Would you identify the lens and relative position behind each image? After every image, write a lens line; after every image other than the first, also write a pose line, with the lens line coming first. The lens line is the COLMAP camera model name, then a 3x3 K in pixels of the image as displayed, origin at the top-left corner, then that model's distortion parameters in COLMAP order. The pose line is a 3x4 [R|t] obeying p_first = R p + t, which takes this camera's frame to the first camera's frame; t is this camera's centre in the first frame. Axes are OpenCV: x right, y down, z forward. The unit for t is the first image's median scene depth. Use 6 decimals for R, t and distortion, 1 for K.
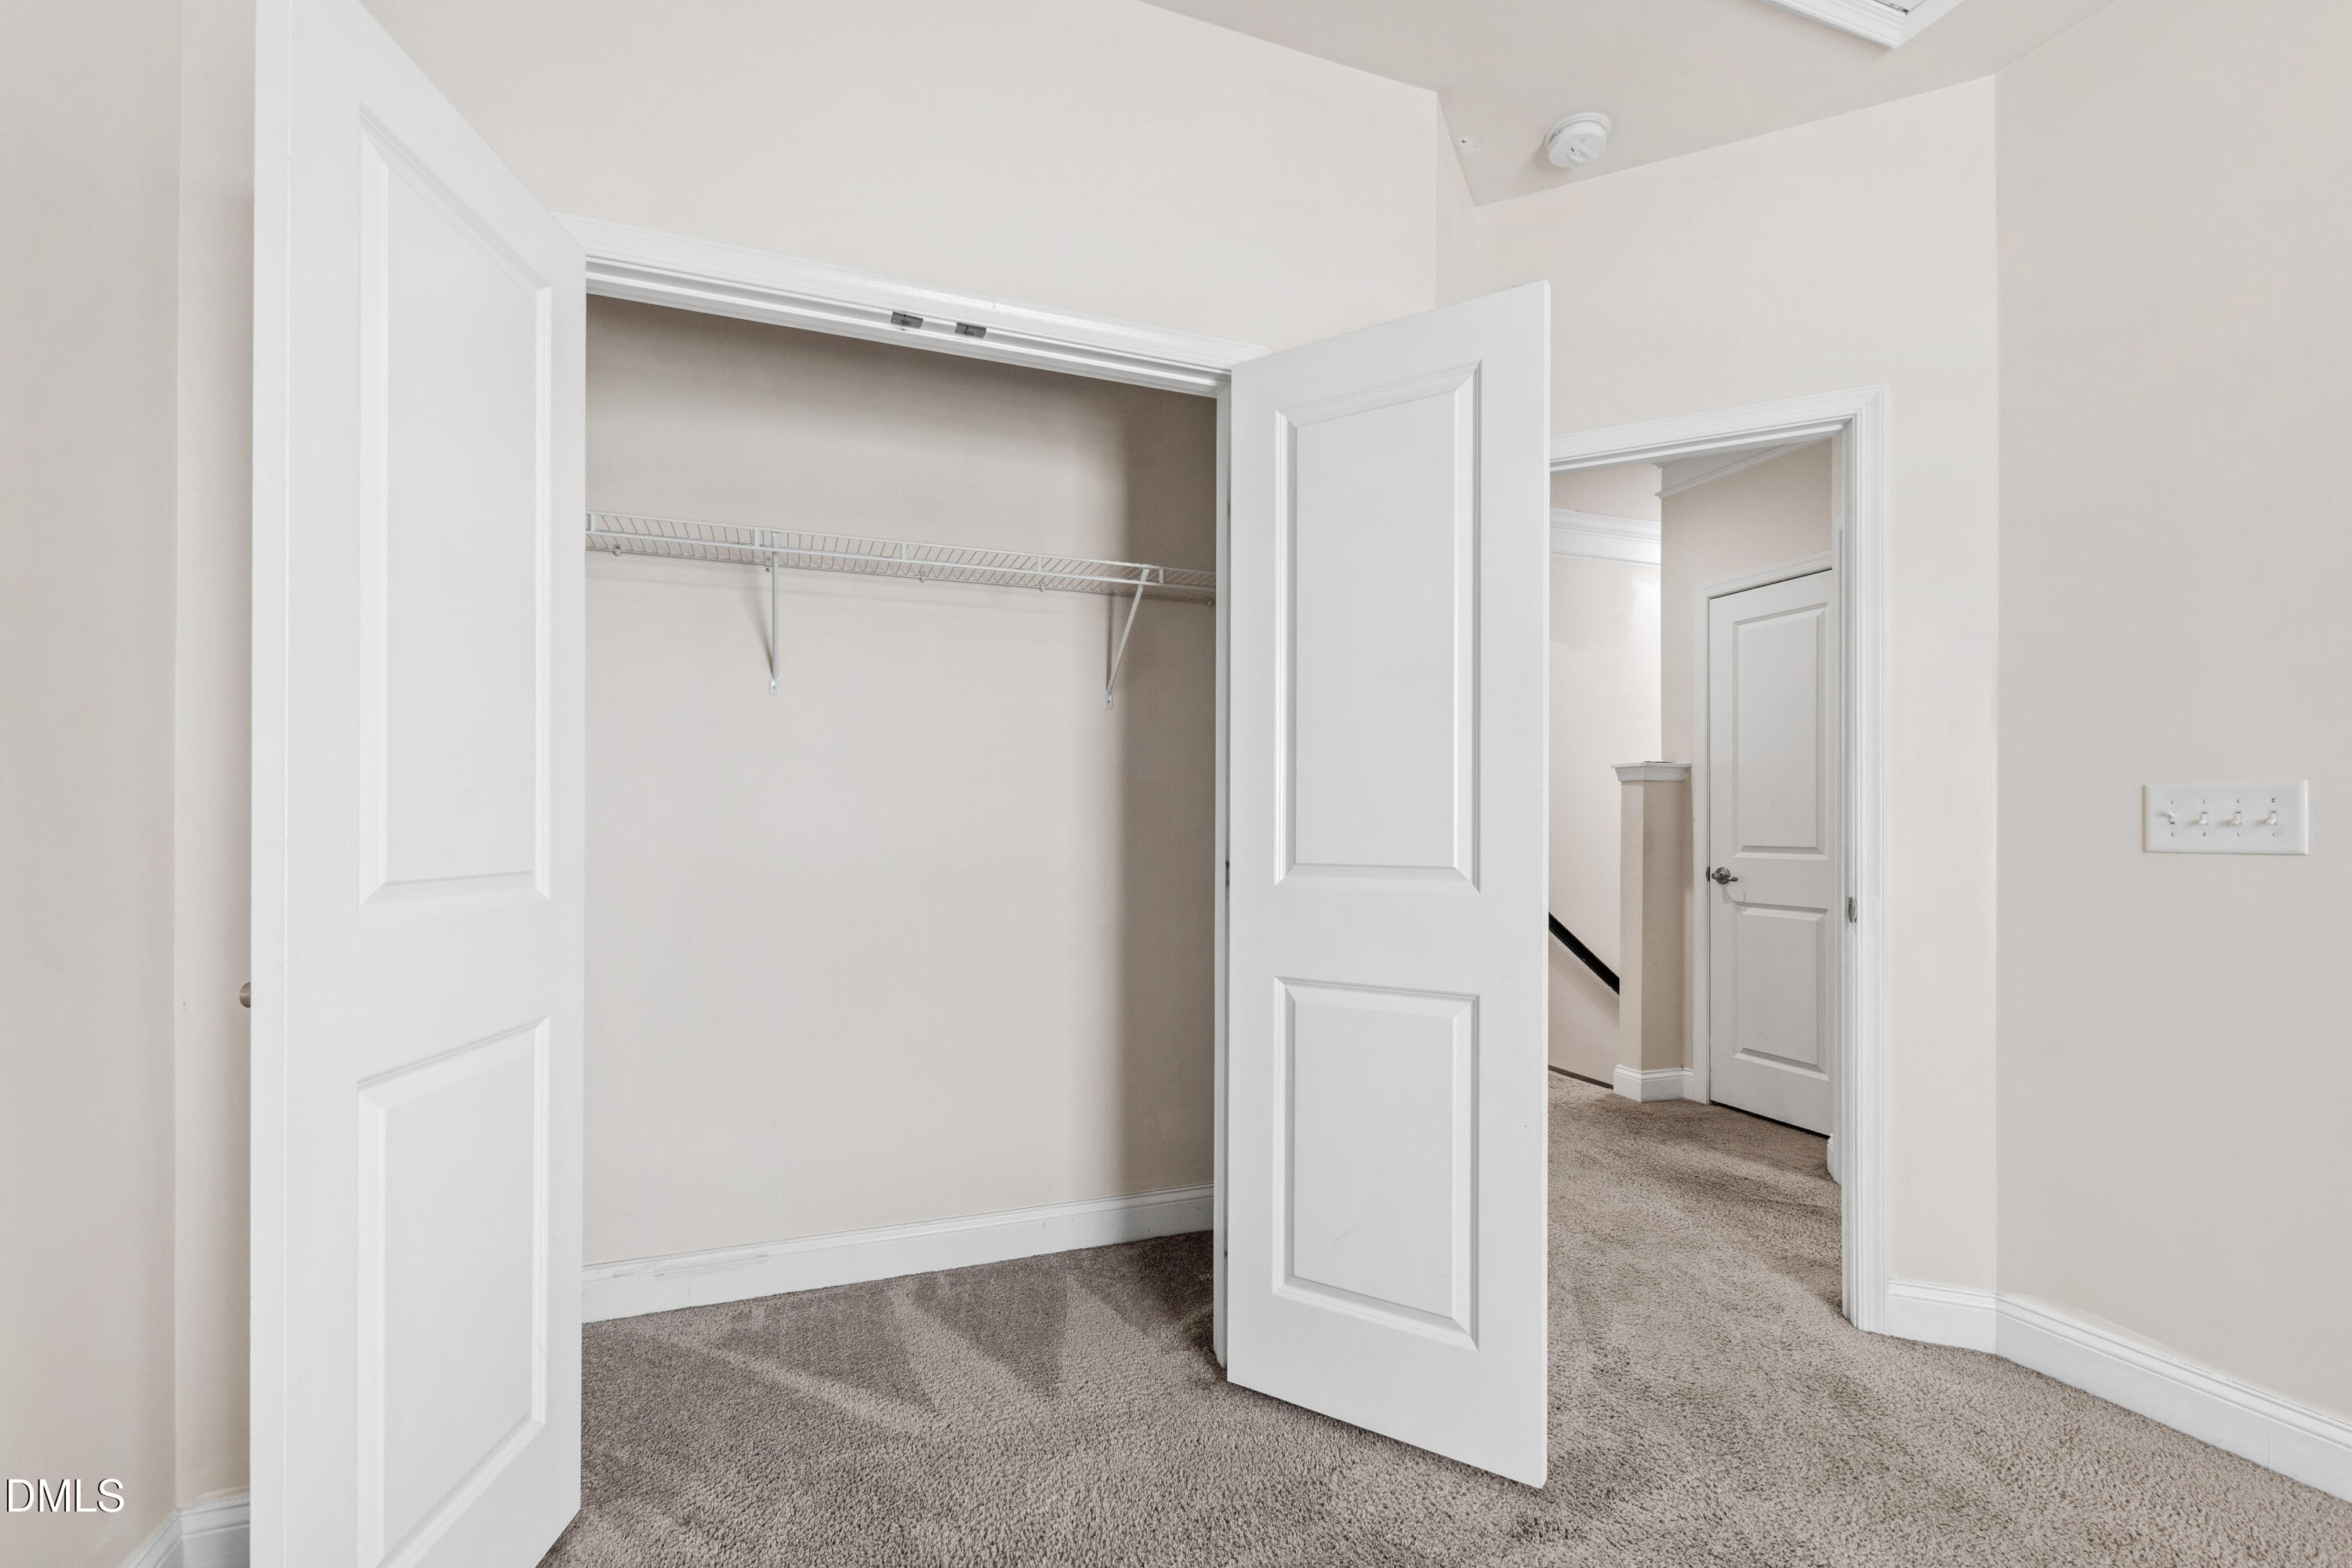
lens RADIAL K [[1027.3, 0, 1168.7], [0, 1027.3, 818.1], [0, 0, 1]] dist [-0.000874, -0.000143]
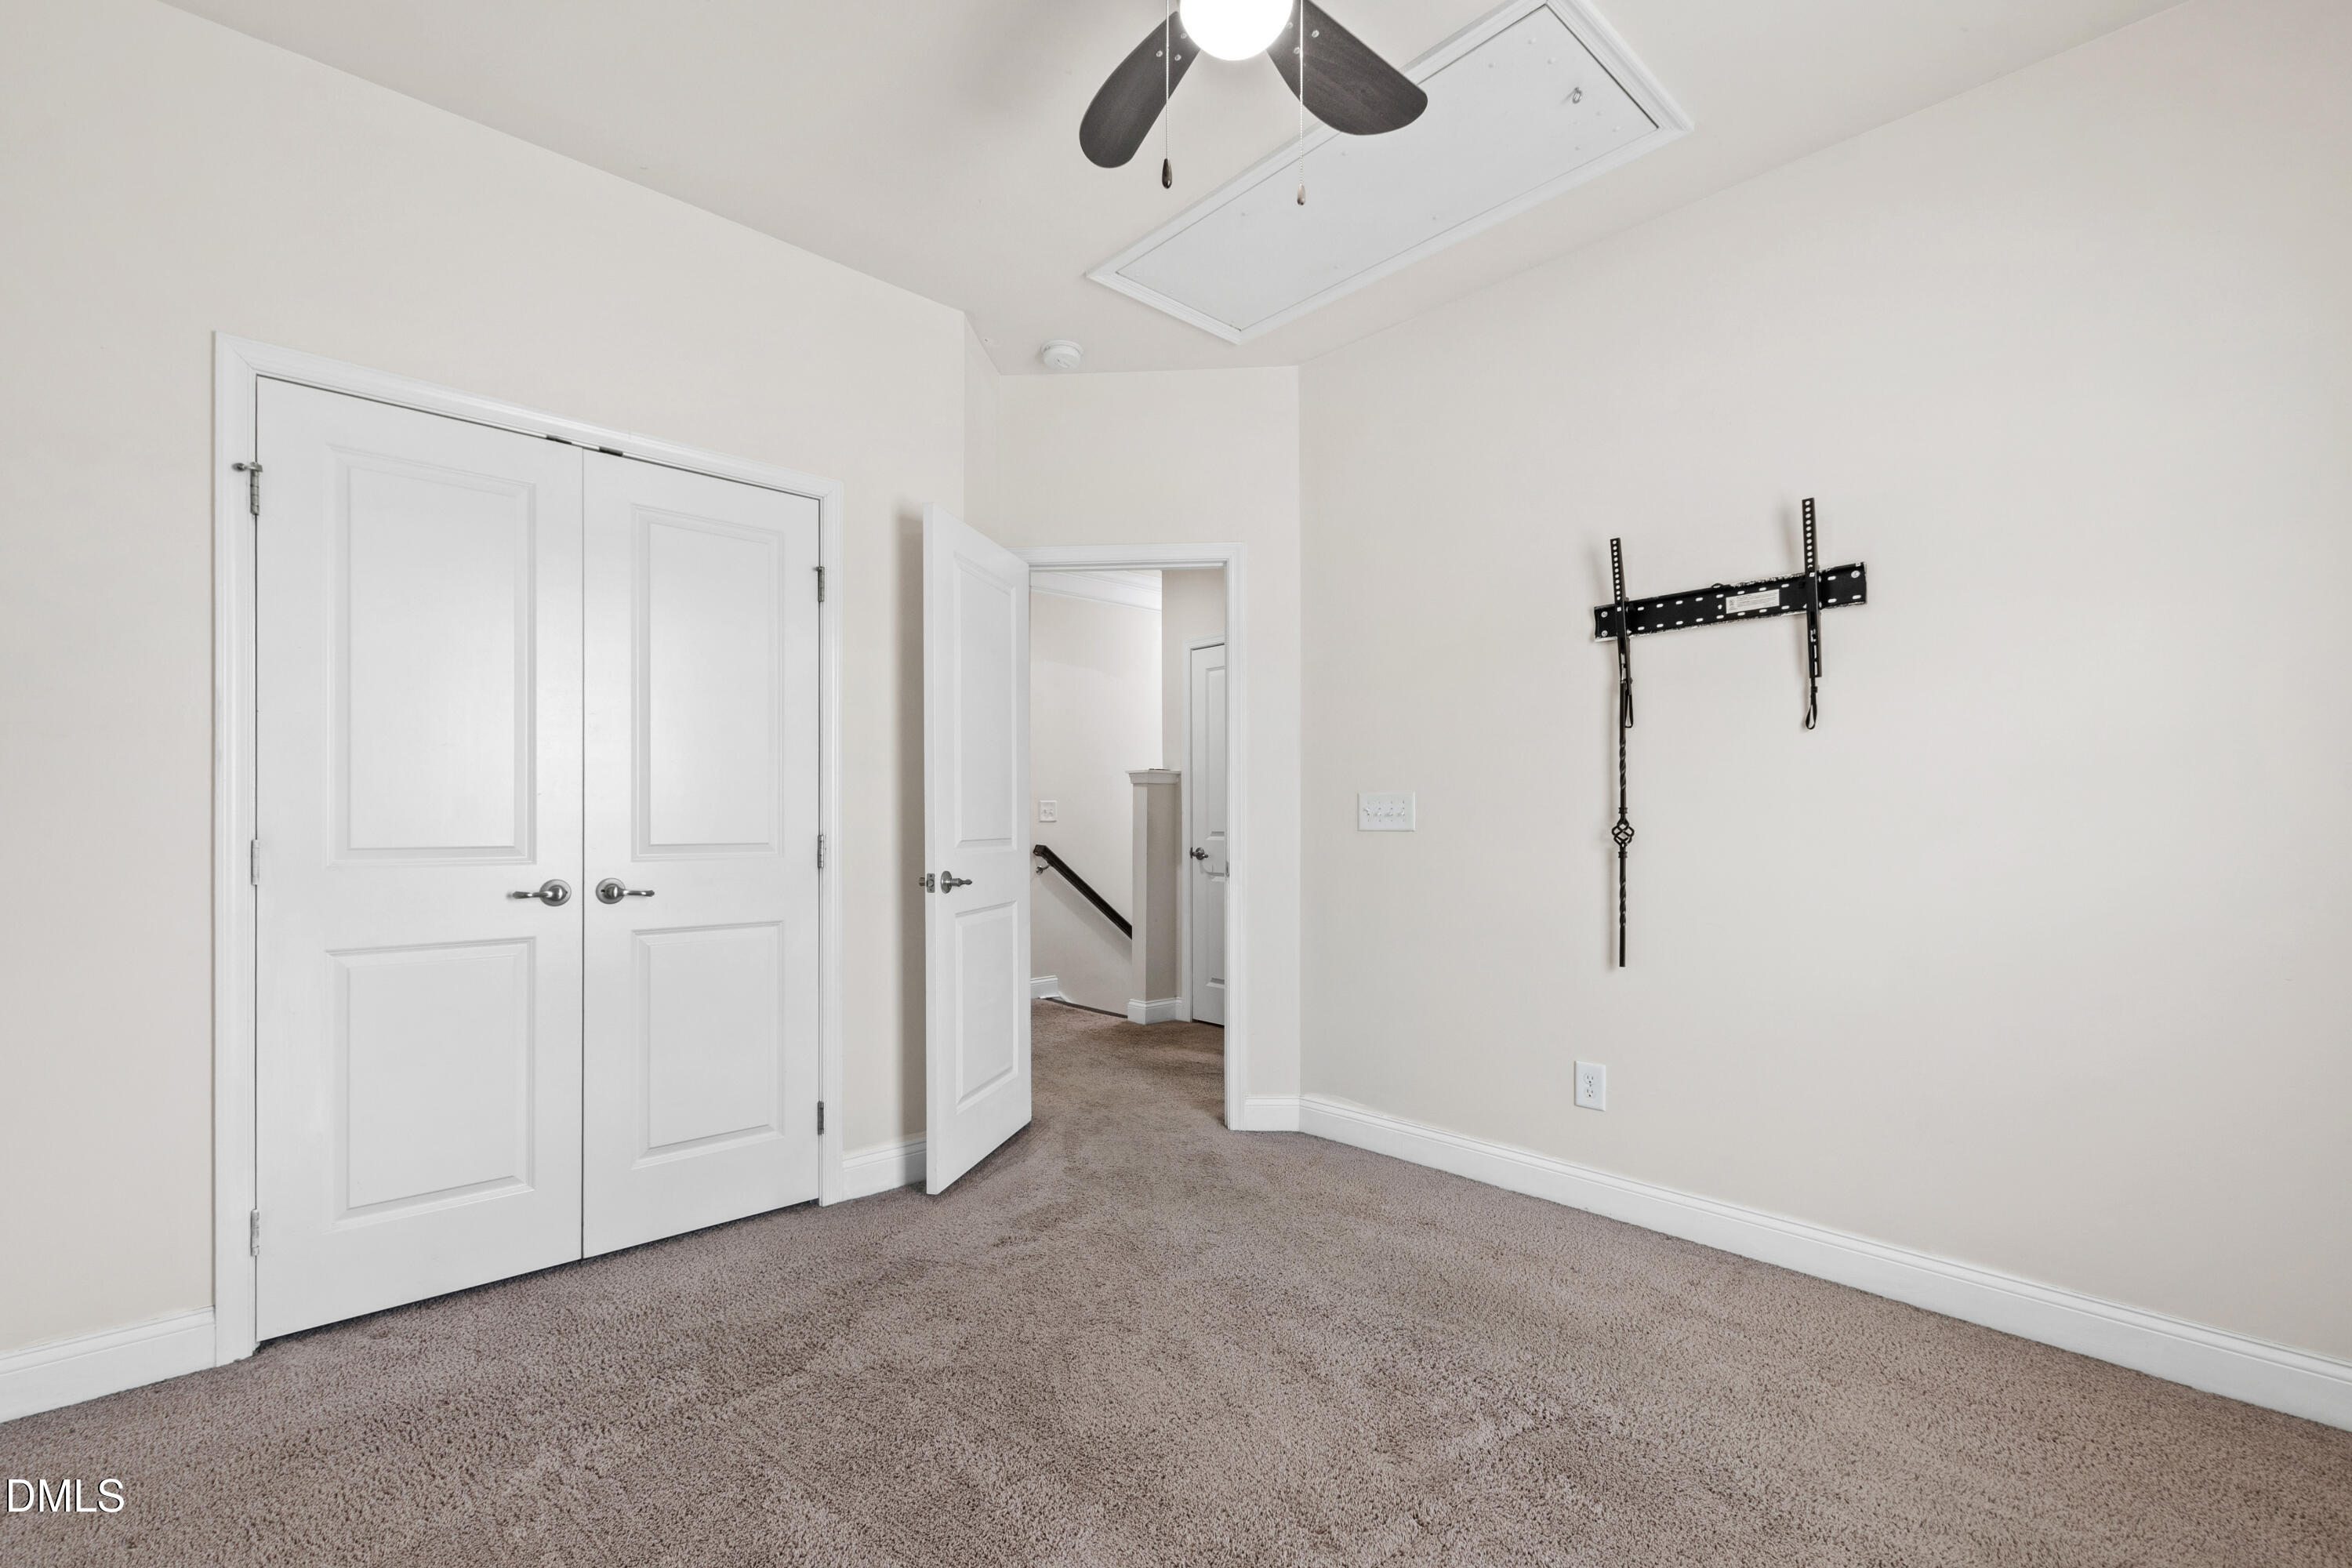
lens RADIAL K [[1027.3, 0, 1168.7], [0, 1027.3, 818.1], [0, 0, 1]] dist [-0.000874, -0.000143]
pose [[0.928267, -0.002799, 0.371904, -0.011748], [0.000300, 0.999977, 0.006775, -0.001002], [-0.371915, -0.006178, 0.928246, -0.411021]]
